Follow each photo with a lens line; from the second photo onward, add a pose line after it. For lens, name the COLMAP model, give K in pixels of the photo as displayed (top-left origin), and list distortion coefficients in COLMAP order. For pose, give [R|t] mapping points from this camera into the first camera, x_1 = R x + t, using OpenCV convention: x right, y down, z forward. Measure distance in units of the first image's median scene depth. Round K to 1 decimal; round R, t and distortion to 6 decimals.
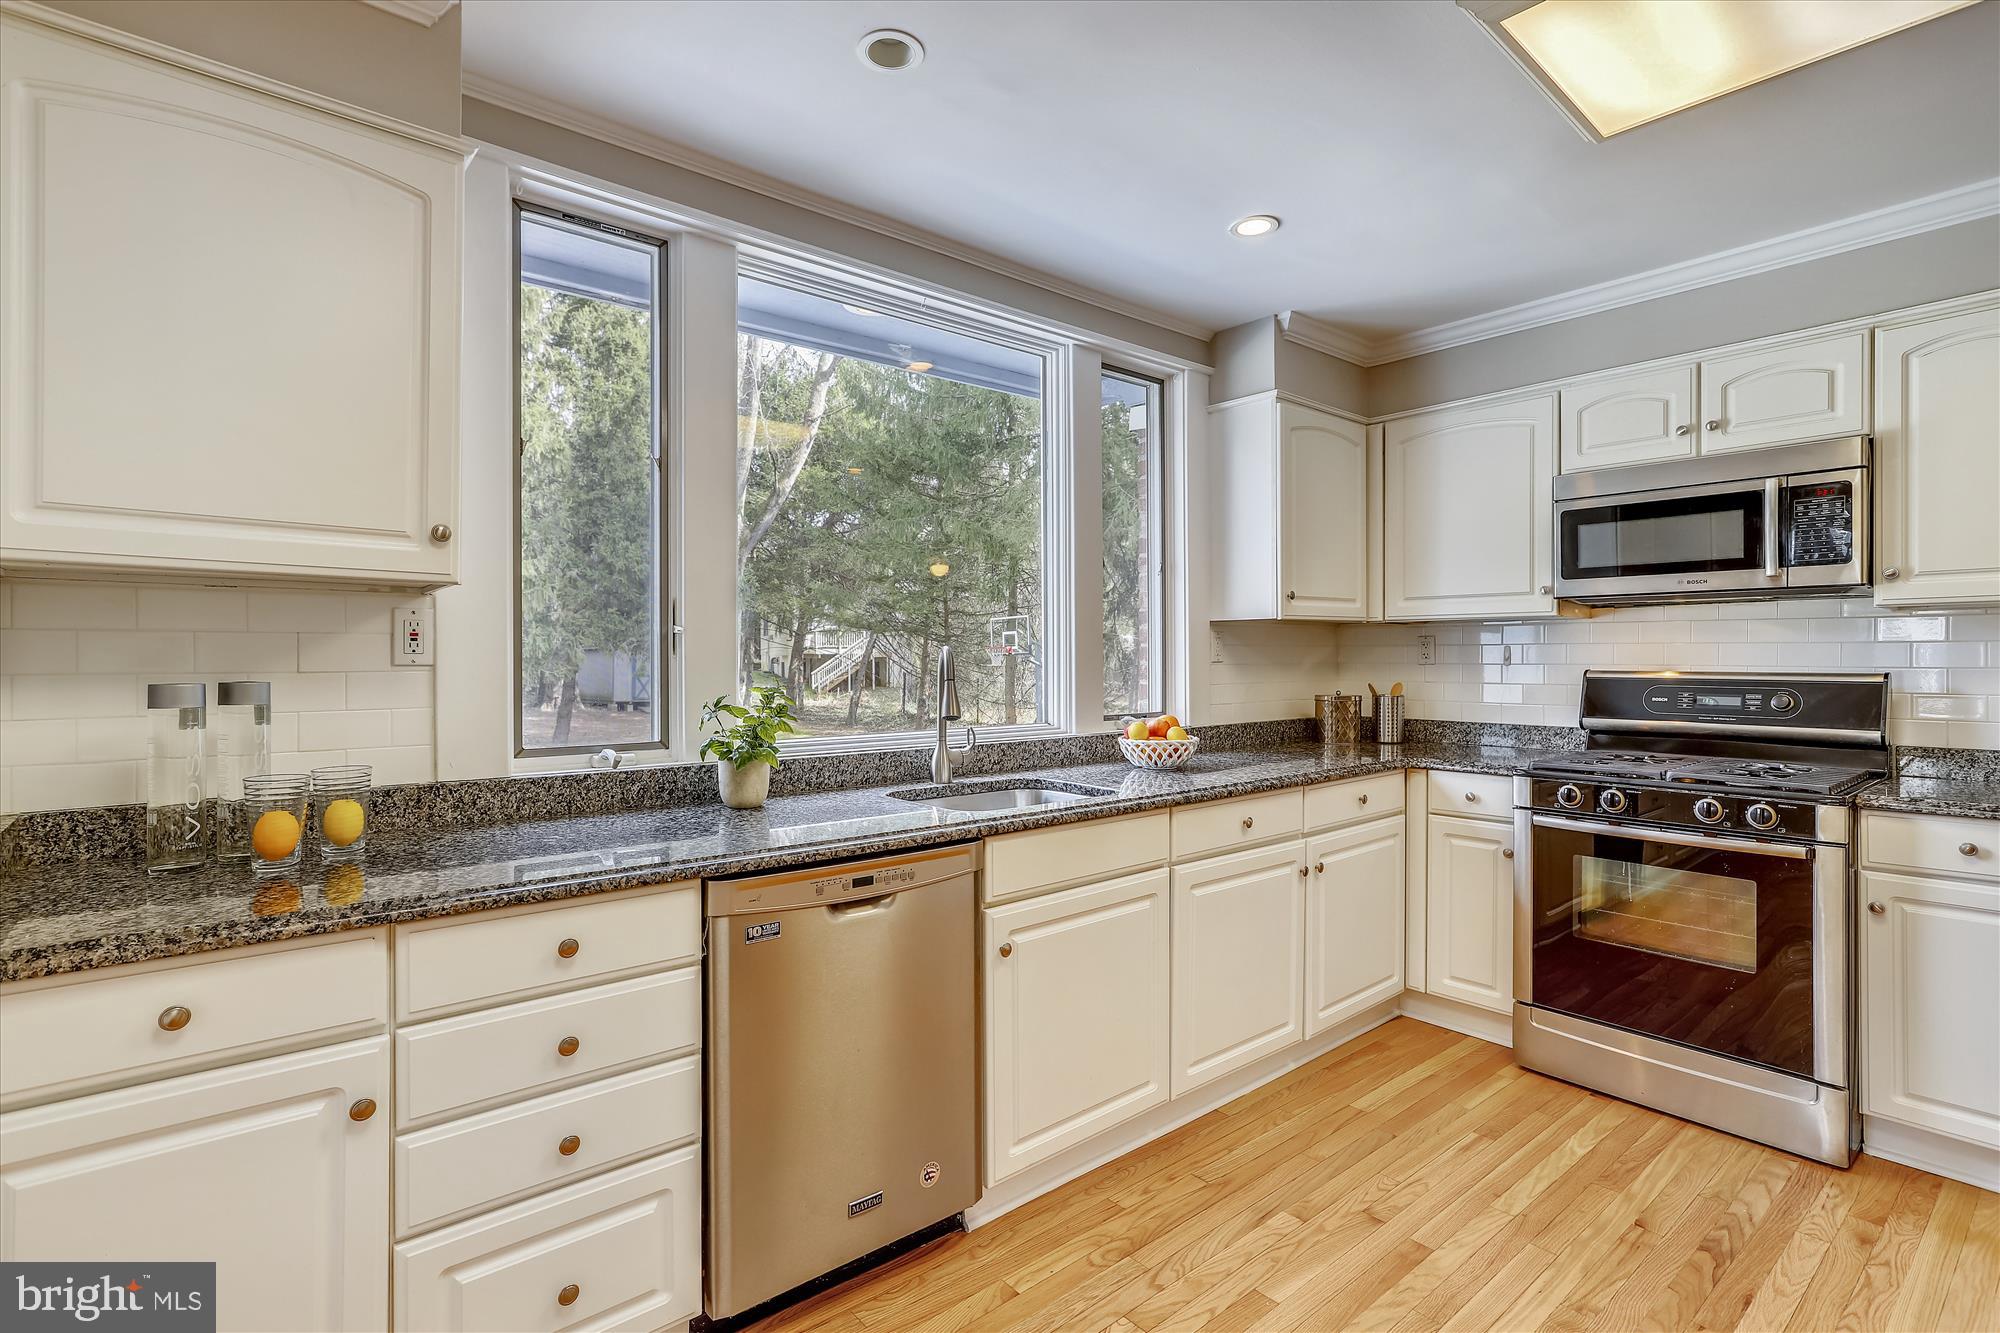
lens RADIAL K [[879.9, 0, 1000.0], [0, 879.9, 666.5], [0, 0, 1]] dist [-0.009999, 0.000126]
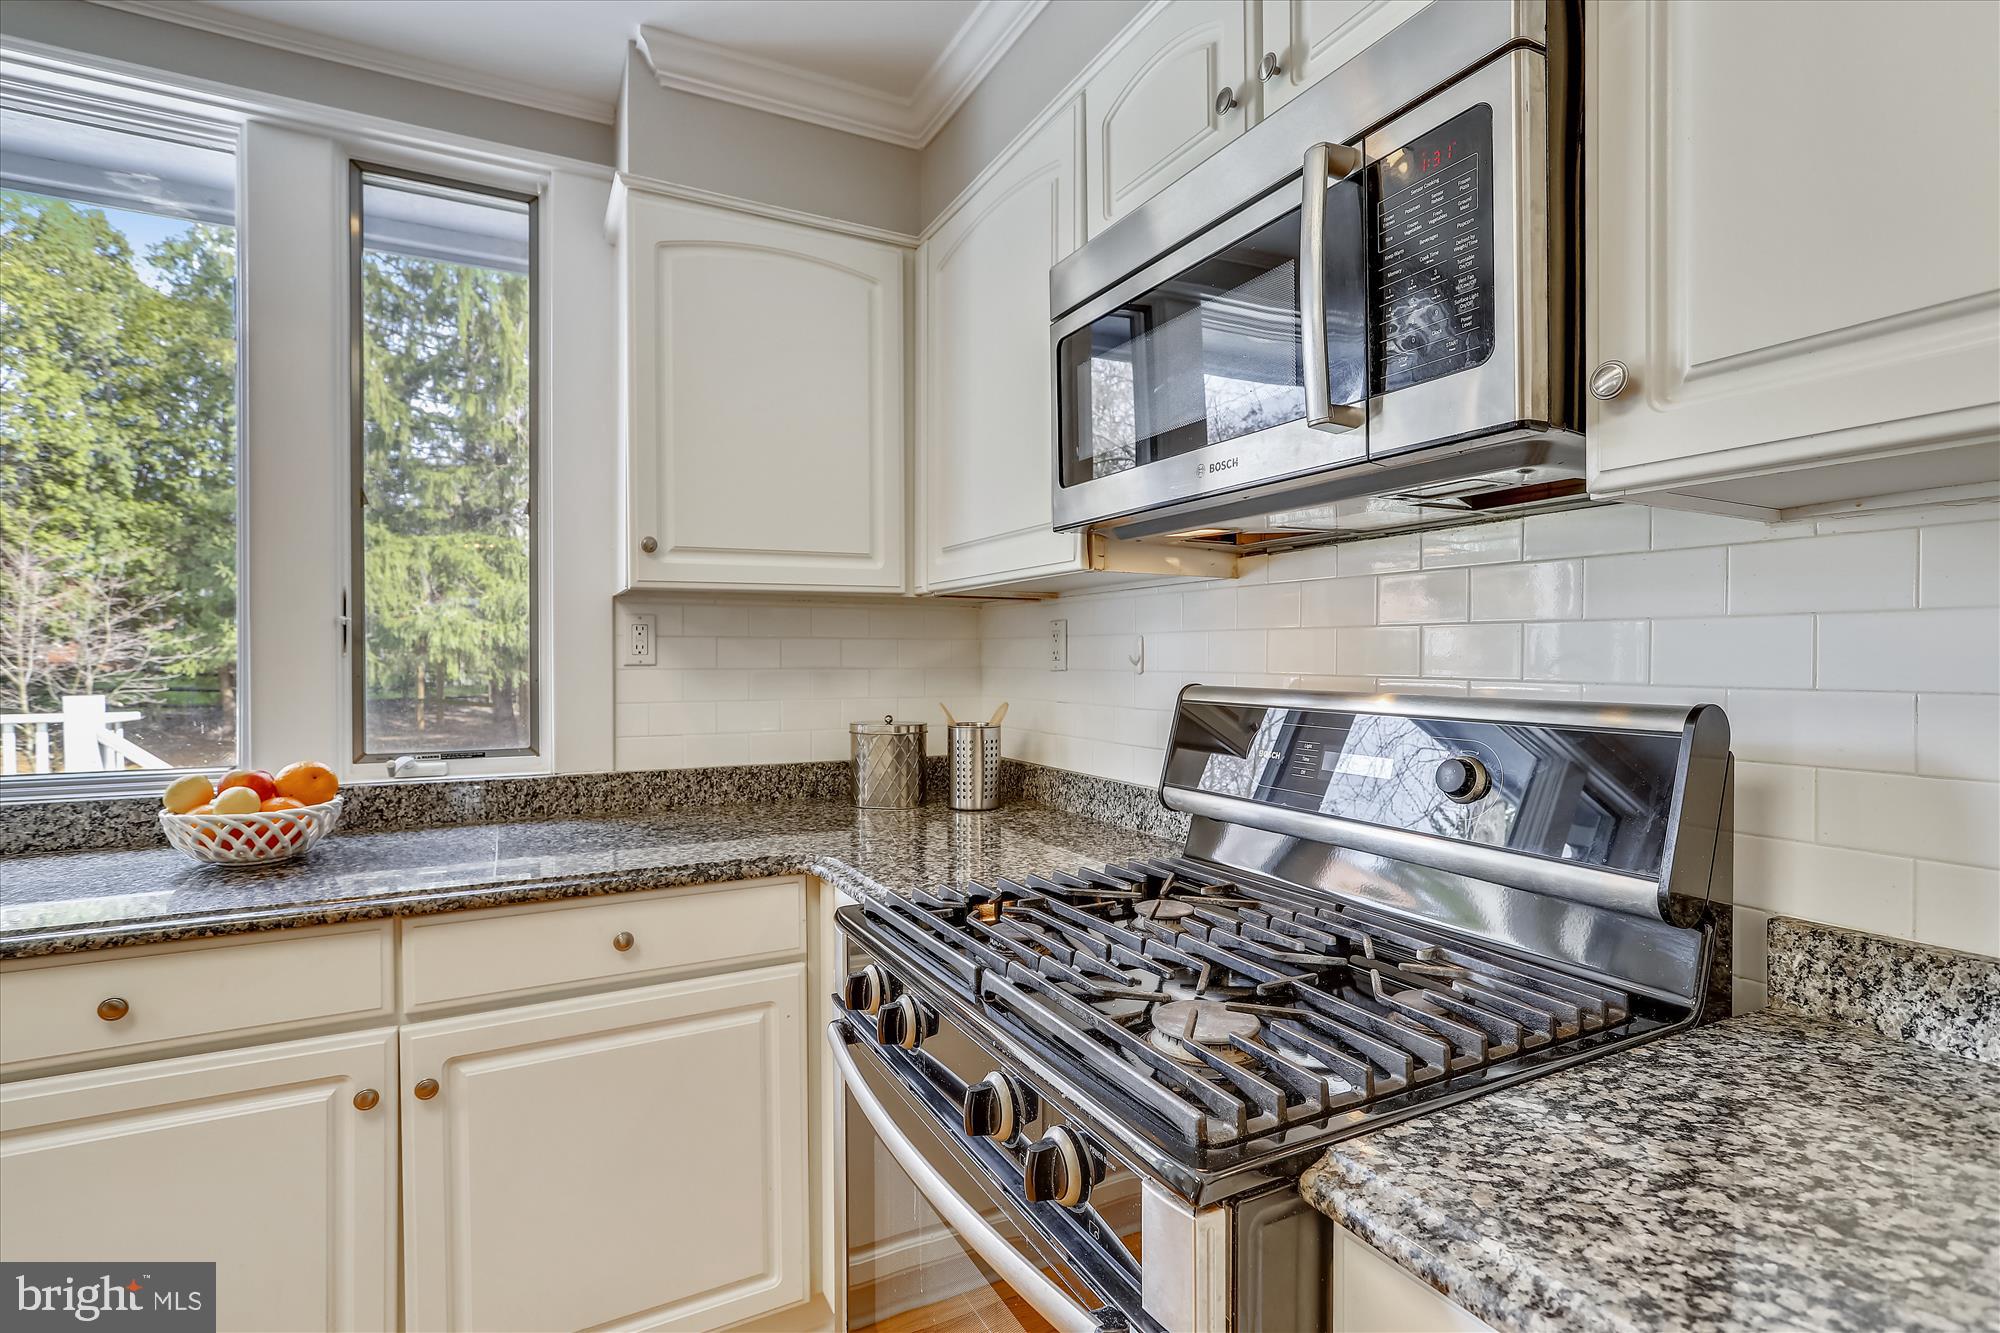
lens RADIAL K [[879.9, 0, 1000.0], [0, 879.9, 666.5], [0, 0, 1]] dist [-0.009999, 0.000126]
pose [[0.980948, 0.002568, -0.194252, 0.301423], [-0.001879, 0.999991, 0.003733, -0.003142], [0.194260, -0.003297, 0.980944, 0.228236]]
